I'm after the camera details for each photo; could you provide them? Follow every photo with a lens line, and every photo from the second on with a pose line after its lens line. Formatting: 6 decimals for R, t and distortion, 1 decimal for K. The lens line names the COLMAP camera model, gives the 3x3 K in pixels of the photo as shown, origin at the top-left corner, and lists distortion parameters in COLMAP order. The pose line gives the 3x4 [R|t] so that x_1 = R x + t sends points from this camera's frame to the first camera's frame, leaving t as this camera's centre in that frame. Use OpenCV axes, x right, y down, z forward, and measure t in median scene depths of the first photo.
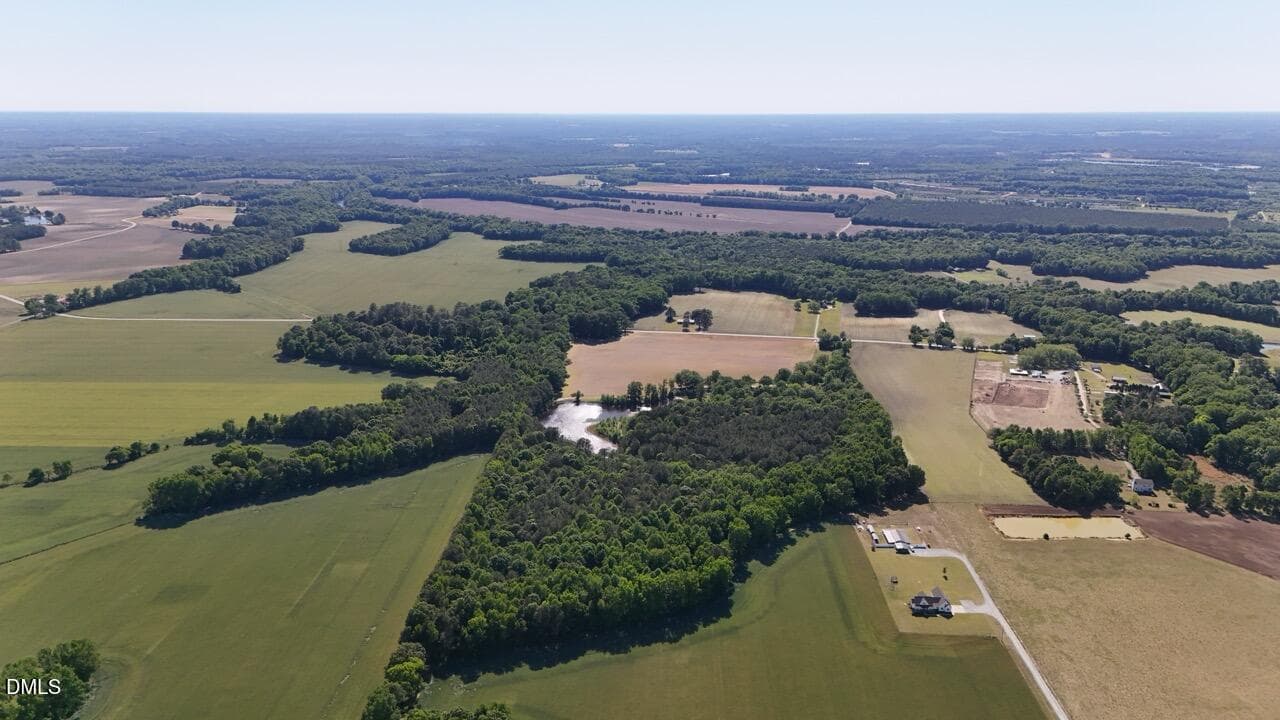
lens RADIAL K [[937.5, 0, 639.8], [0, 937.5, 354.0], [0, 0, 1]] dist [0.081742, -0.067744]
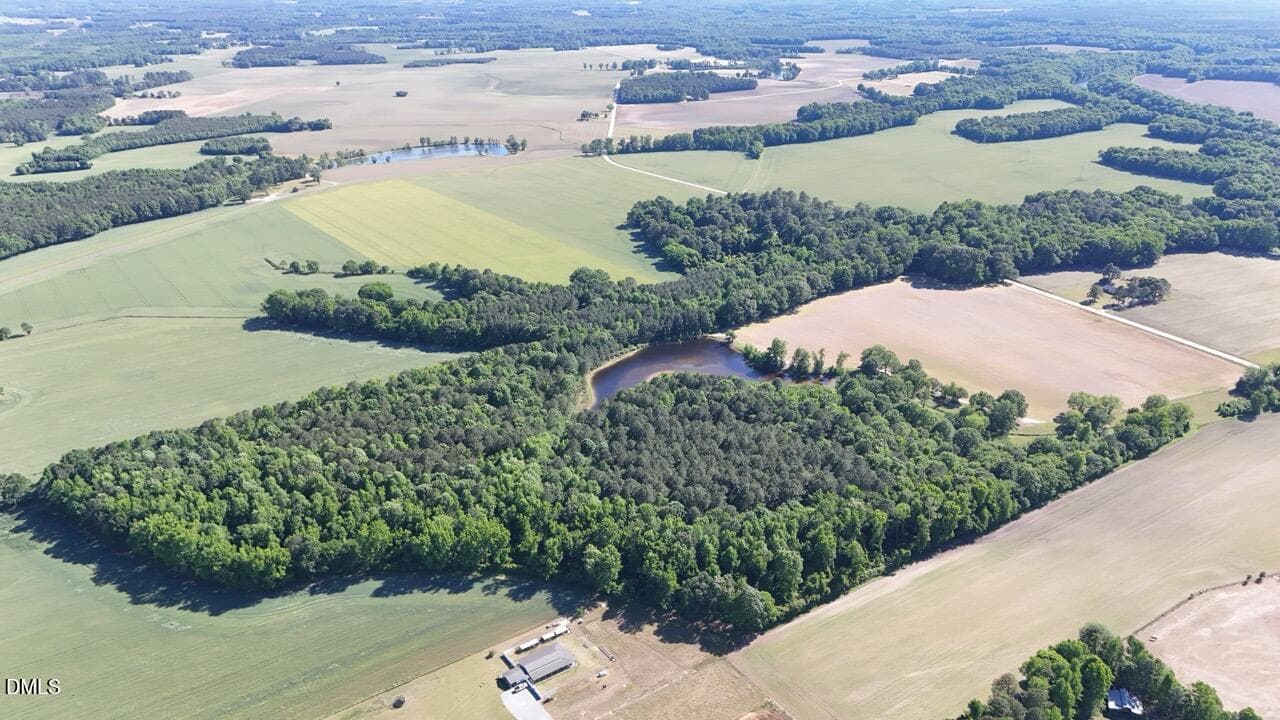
lens RADIAL K [[937.5, 0, 640.6], [0, 937.5, 366.3], [0, 0, 1]] dist [0.081742, -0.067744]
pose [[0.603711, 0.302169, -0.737718, 0.368787], [-0.194519, 0.953246, 0.231266, -0.076642], [0.773108, 0.003882, 0.634263, 0.340173]]
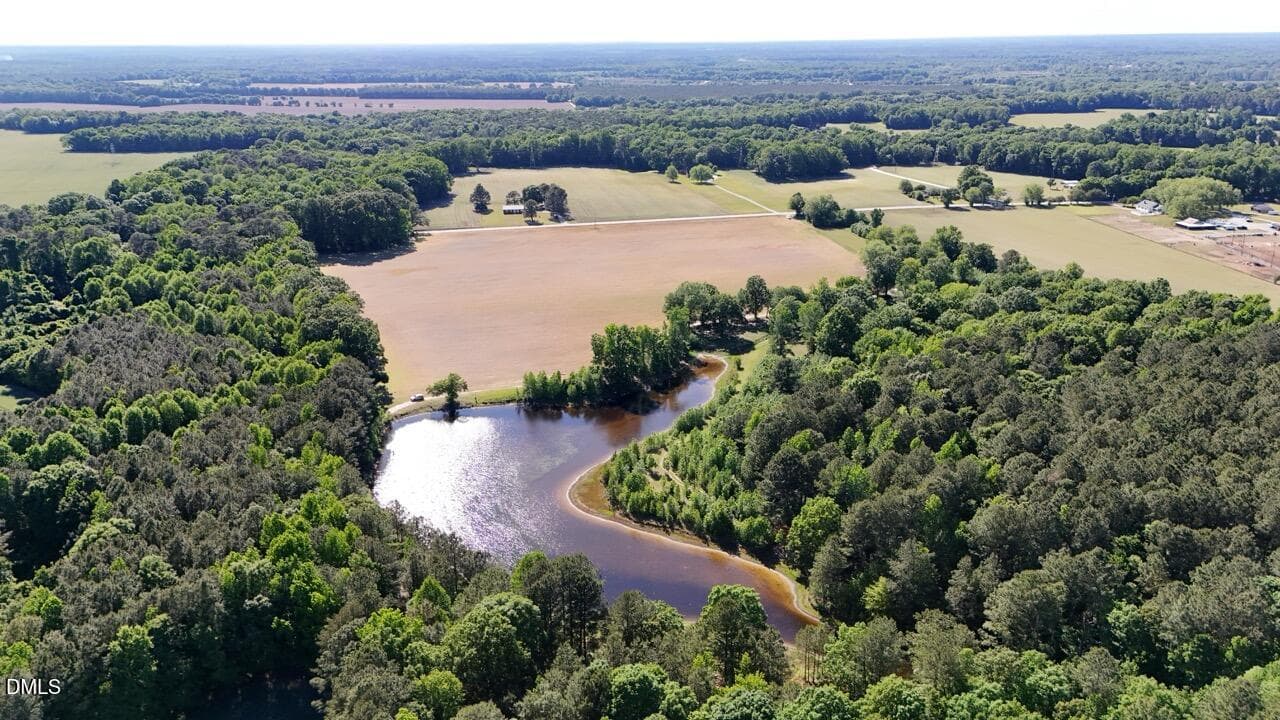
lens RADIAL K [[937.5, 0, 631.9], [0, 937.5, 360.9], [0, 0, 1]] dist [0.081742, -0.067744]
pose [[0.918408, -0.137179, 0.371092, -0.100032], [0.110955, 0.989629, 0.091230, 0.008299], [-0.379758, -0.042611, 0.924104, 0.513662]]
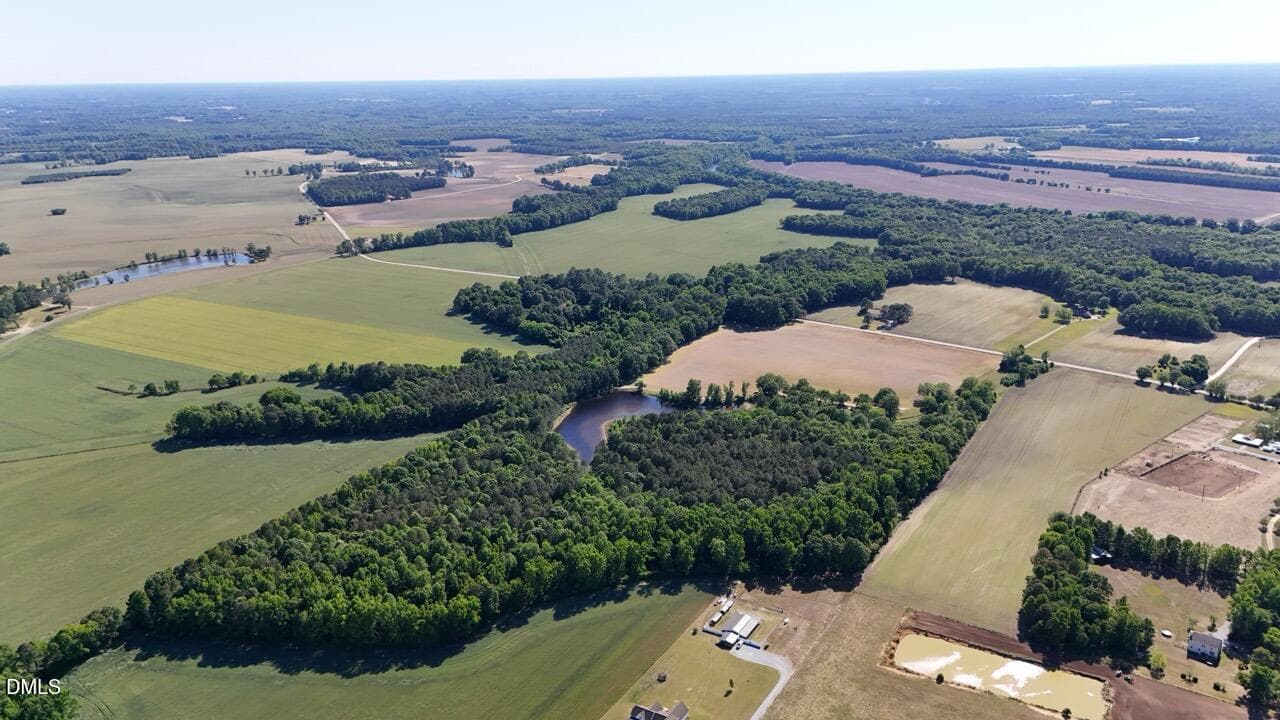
lens RADIAL K [[937.5, 0, 640.2], [0, 937.5, 360.4], [0, 0, 1]] dist [0.081742, -0.067744]
pose [[0.875750, 0.127066, -0.465742, 0.277729], [-0.105095, 0.991781, 0.072969, -0.036682], [0.471187, -0.014956, 0.881907, 0.144466]]
